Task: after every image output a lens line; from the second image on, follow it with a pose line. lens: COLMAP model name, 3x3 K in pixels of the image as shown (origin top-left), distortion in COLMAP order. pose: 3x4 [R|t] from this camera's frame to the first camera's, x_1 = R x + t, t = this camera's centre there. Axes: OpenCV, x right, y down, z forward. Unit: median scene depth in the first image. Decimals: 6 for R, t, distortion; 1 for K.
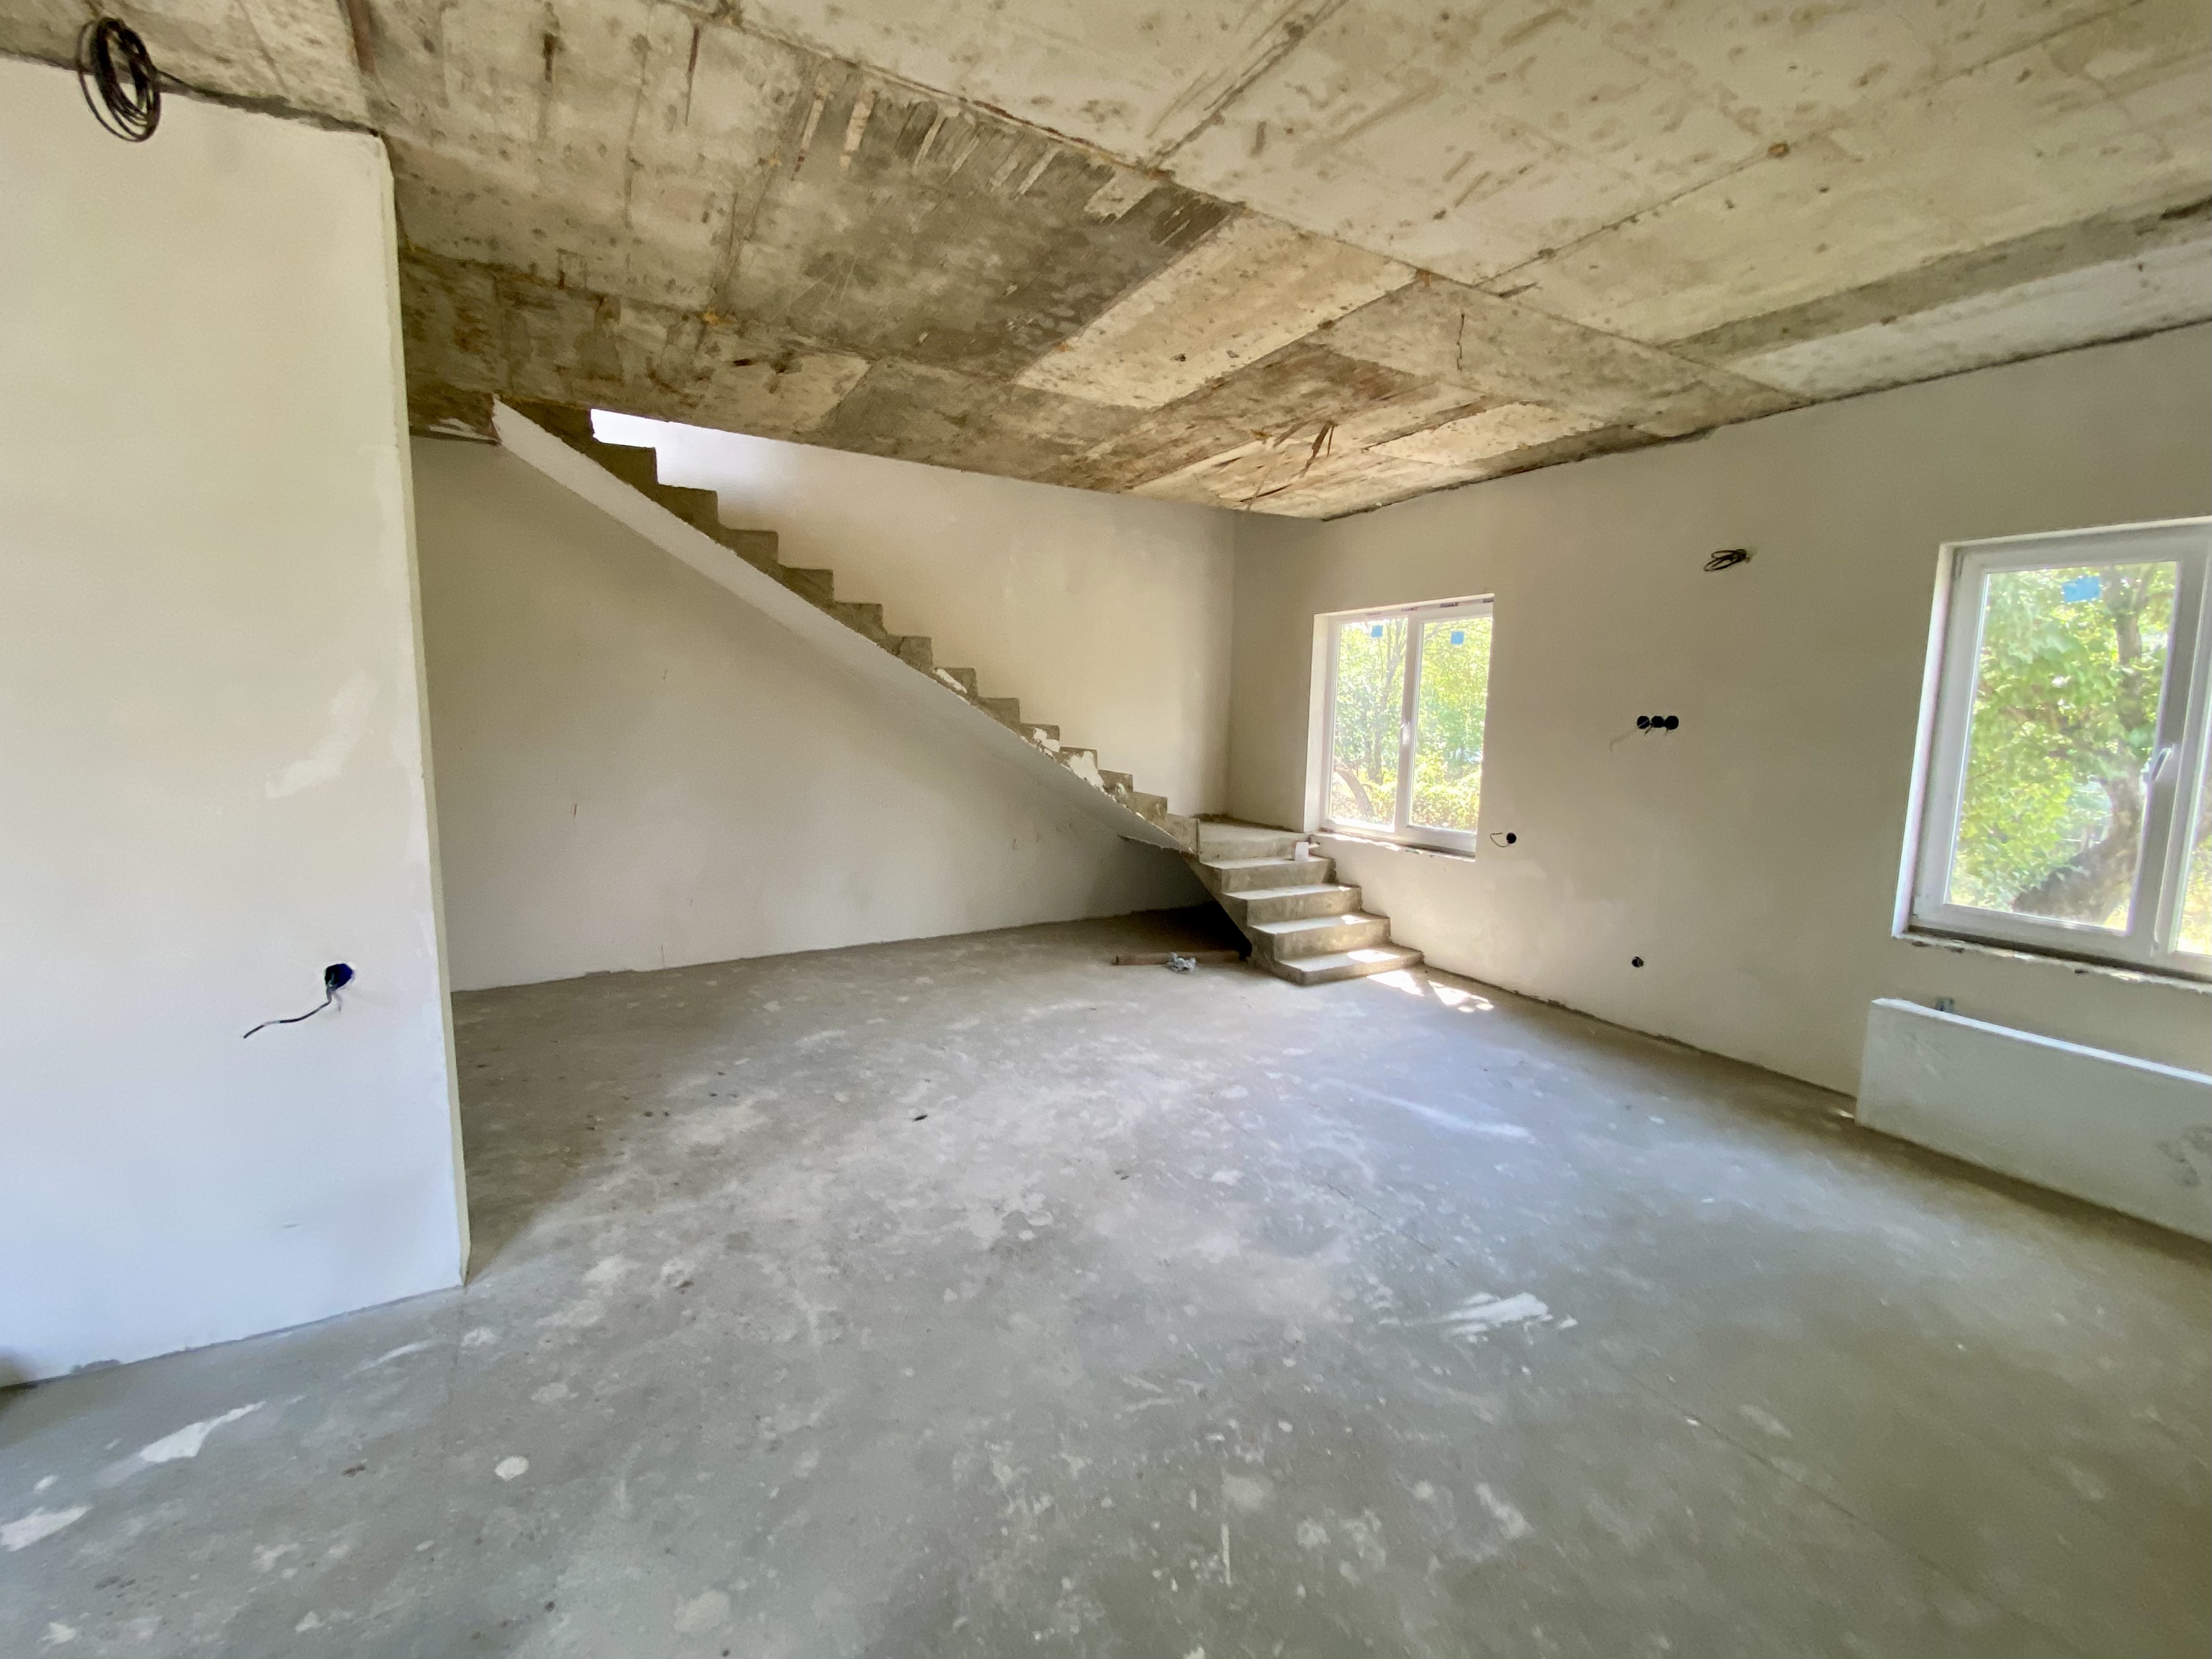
lens RADIAL K [[934.6, 0, 1105.4], [0, 934.6, 833.9], [0, 0, 1]] dist [0.031655, -0.026194]
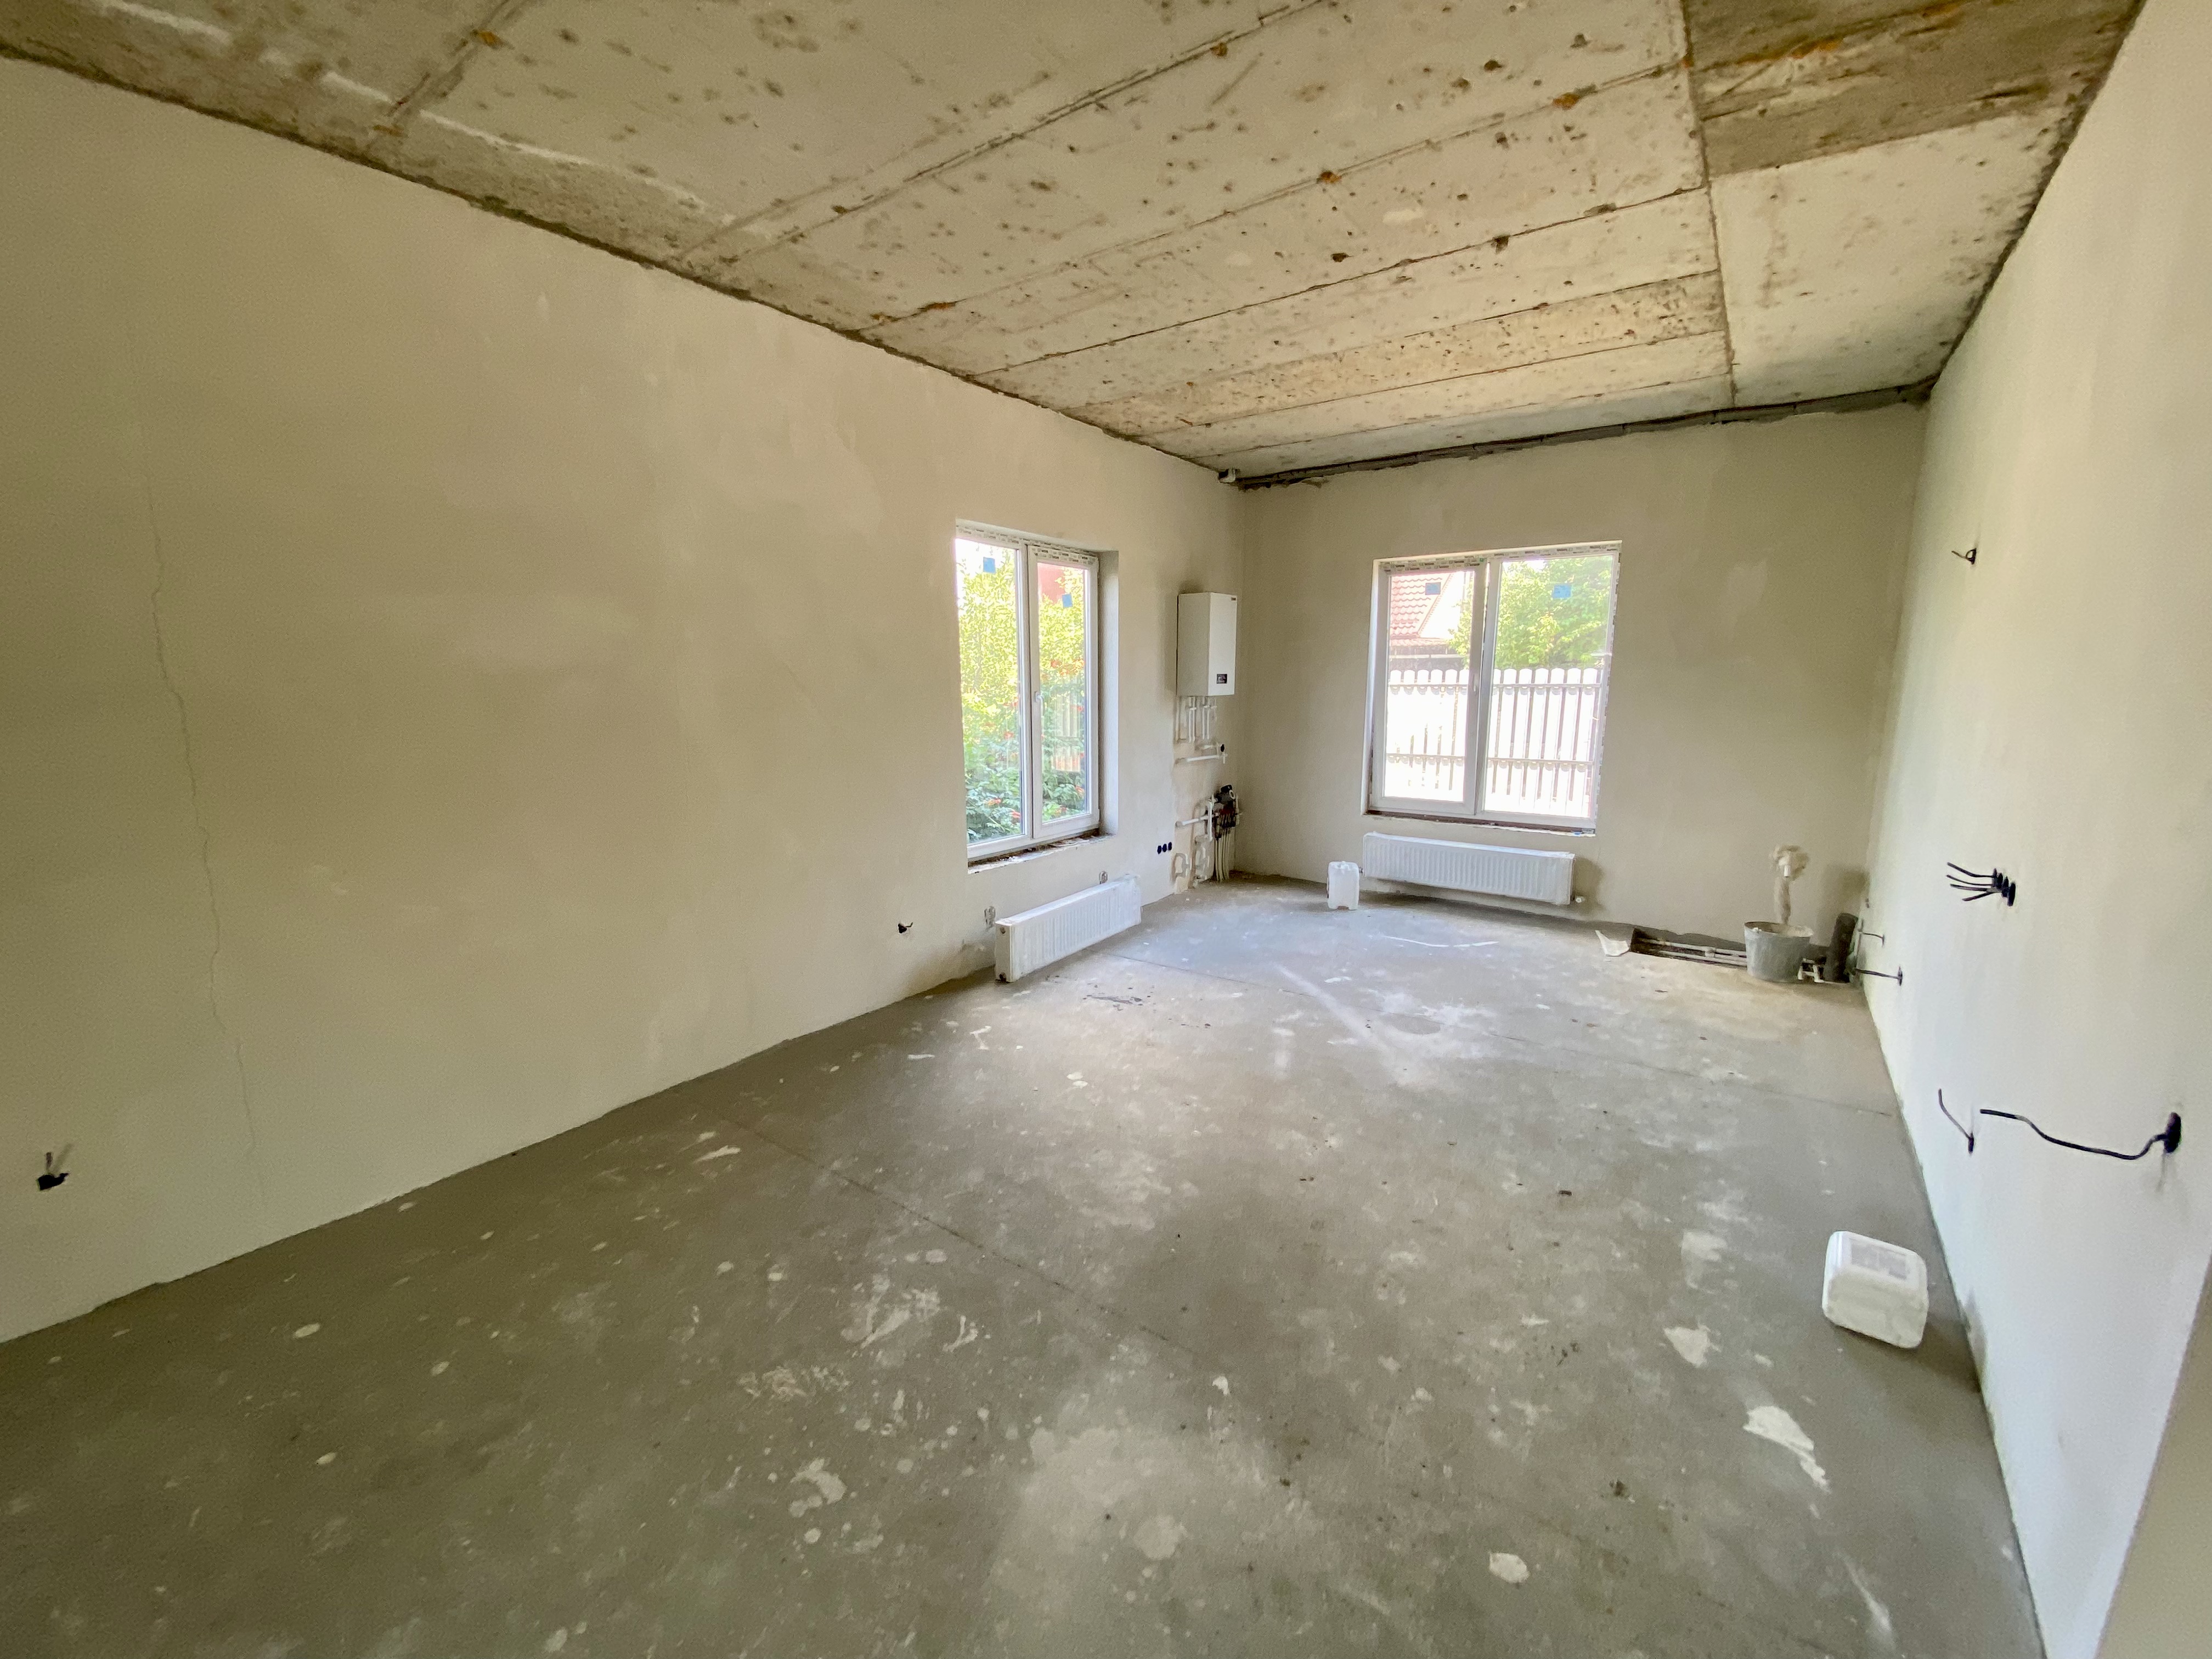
lens RADIAL K [[899.1, 0, 1098.6], [0, 899.1, 829.7], [0, 0, 1]] dist [0.023975, -0.022593]
pose [[-0.909737, 0.057892, -0.411128, -0.002822], [-0.069762, 0.954838, 0.288822, -0.086663], [0.409281, 0.291433, -0.864613, 0.727418]]
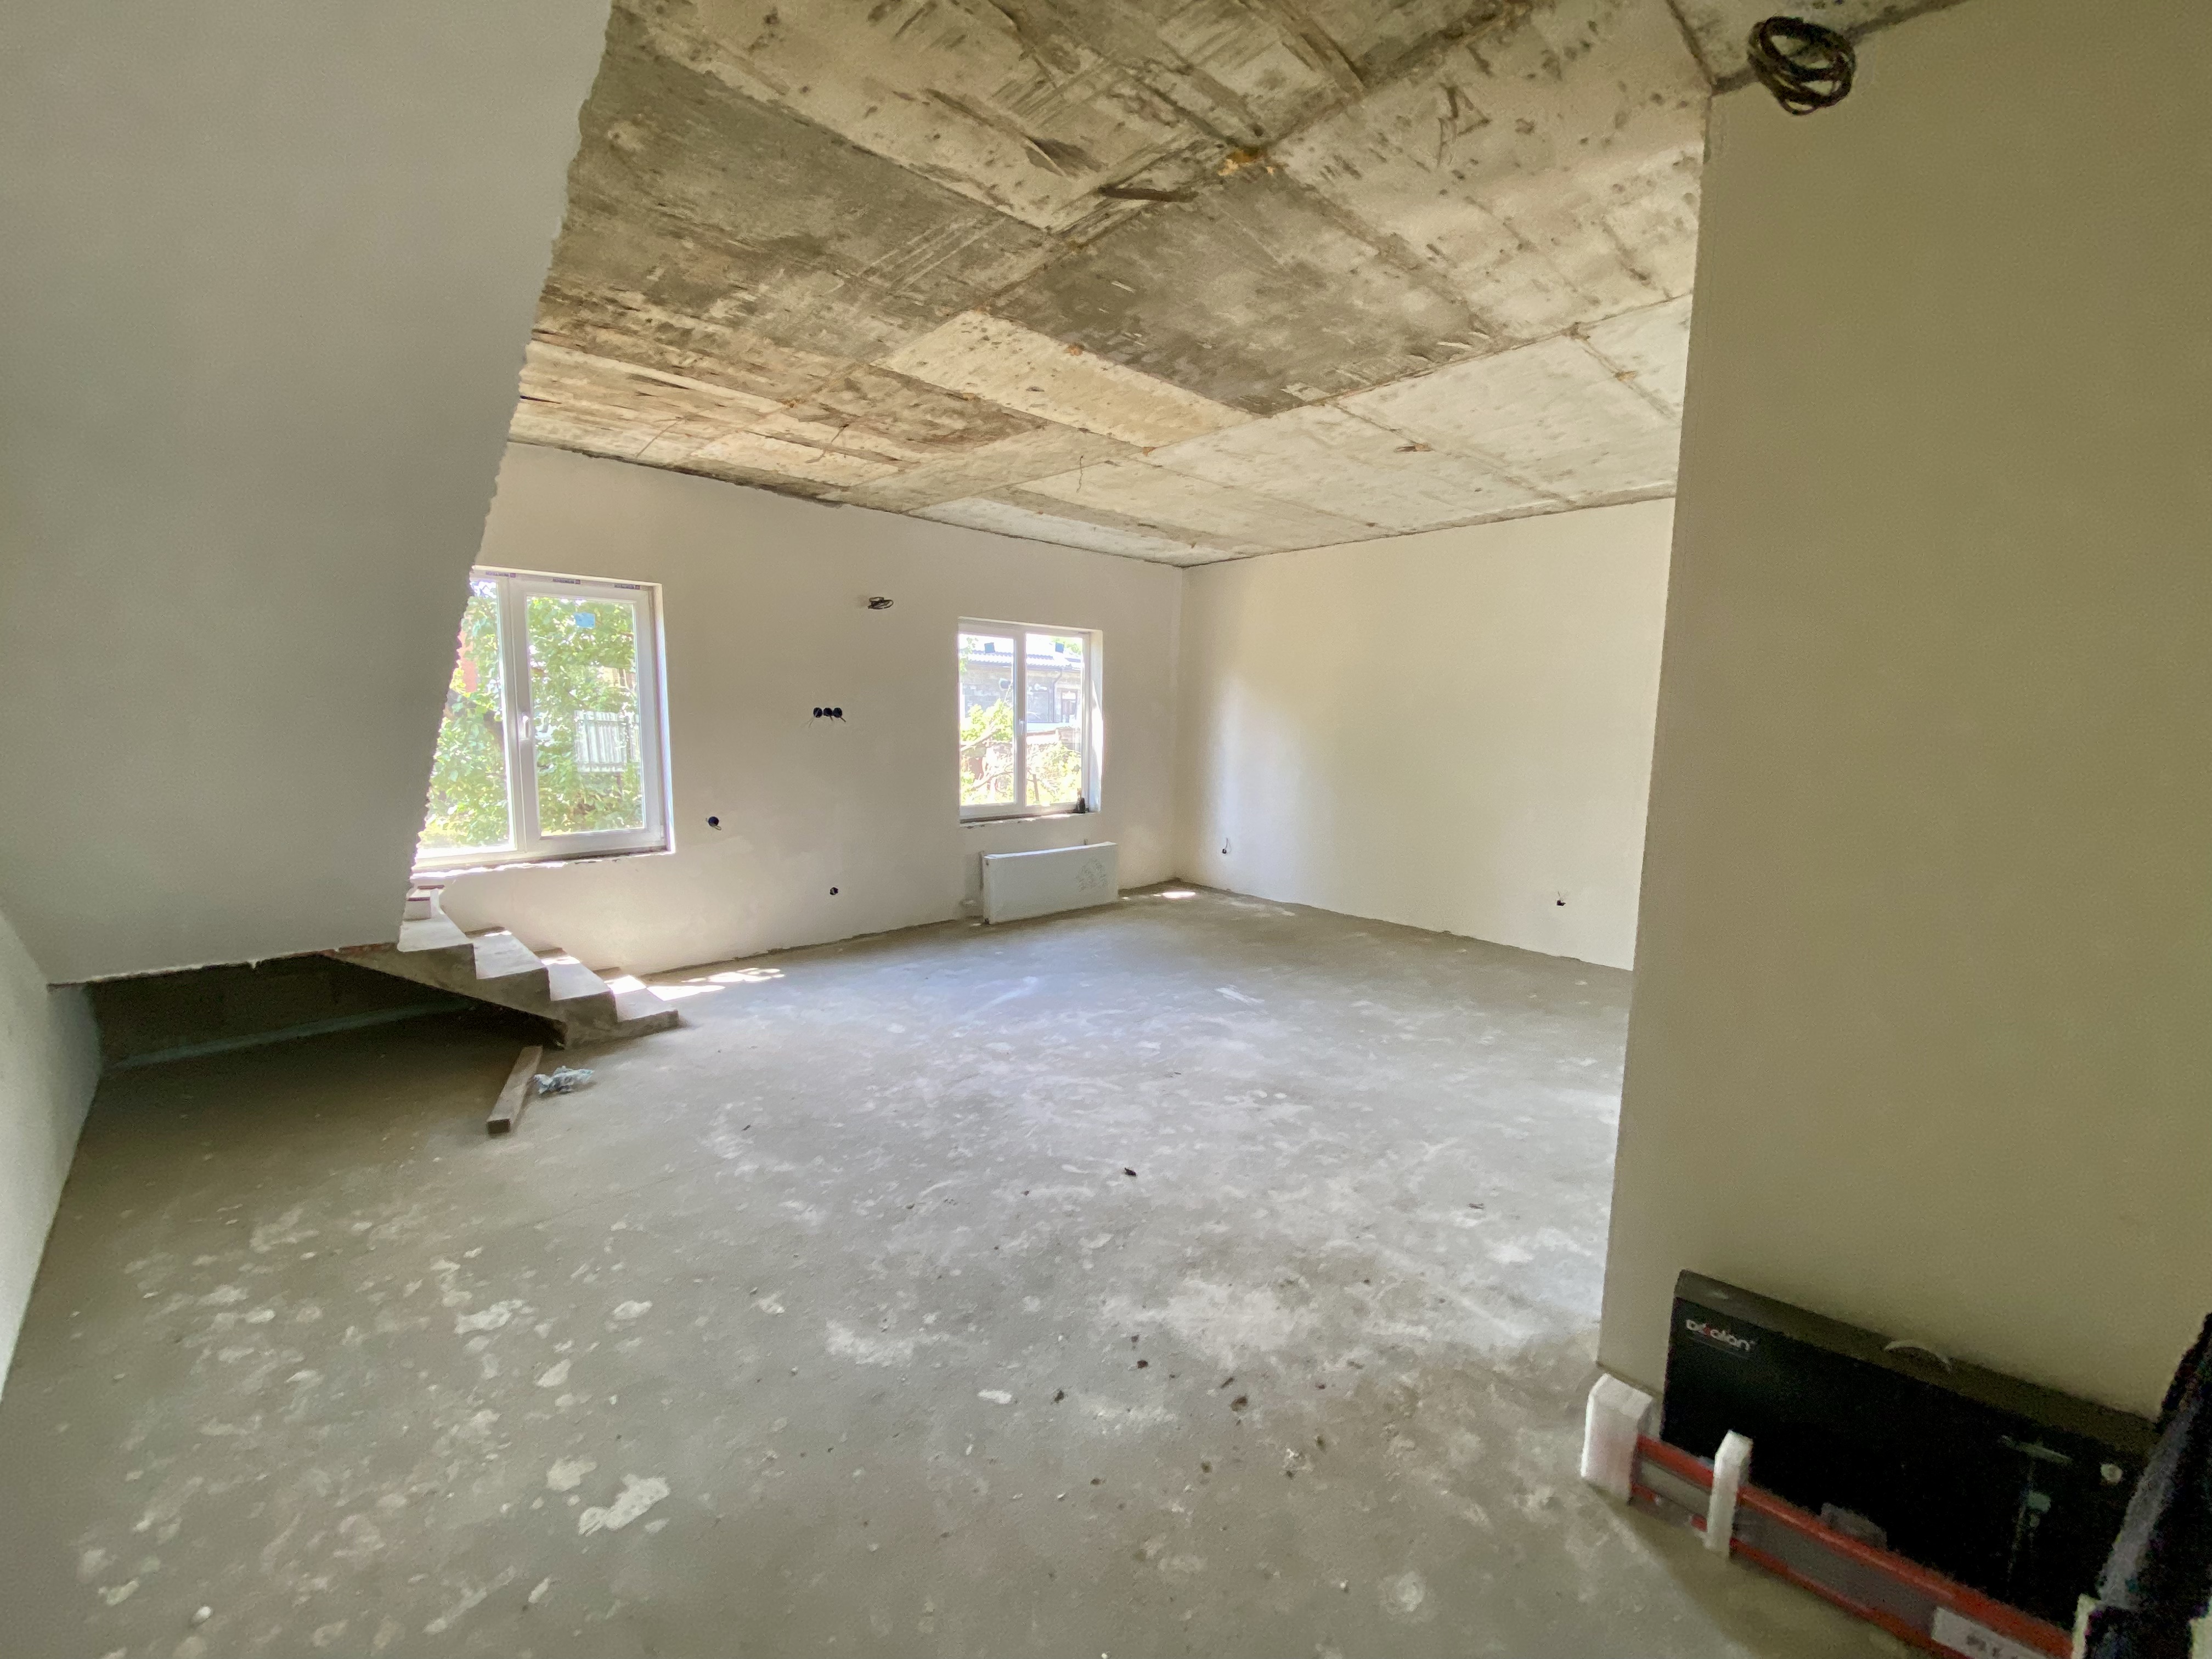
lens RADIAL K [[885.4, 0, 1116.6], [0, 885.4, 830.8], [0, 0, 1]] dist [0.041496, -0.032007]
pose [[-0.243590, -0.148405, 0.958457, -0.949994], [0.113383, 0.977091, 0.180106, -0.168552], [-0.963228, 0.152545, -0.221183, 1.137123]]
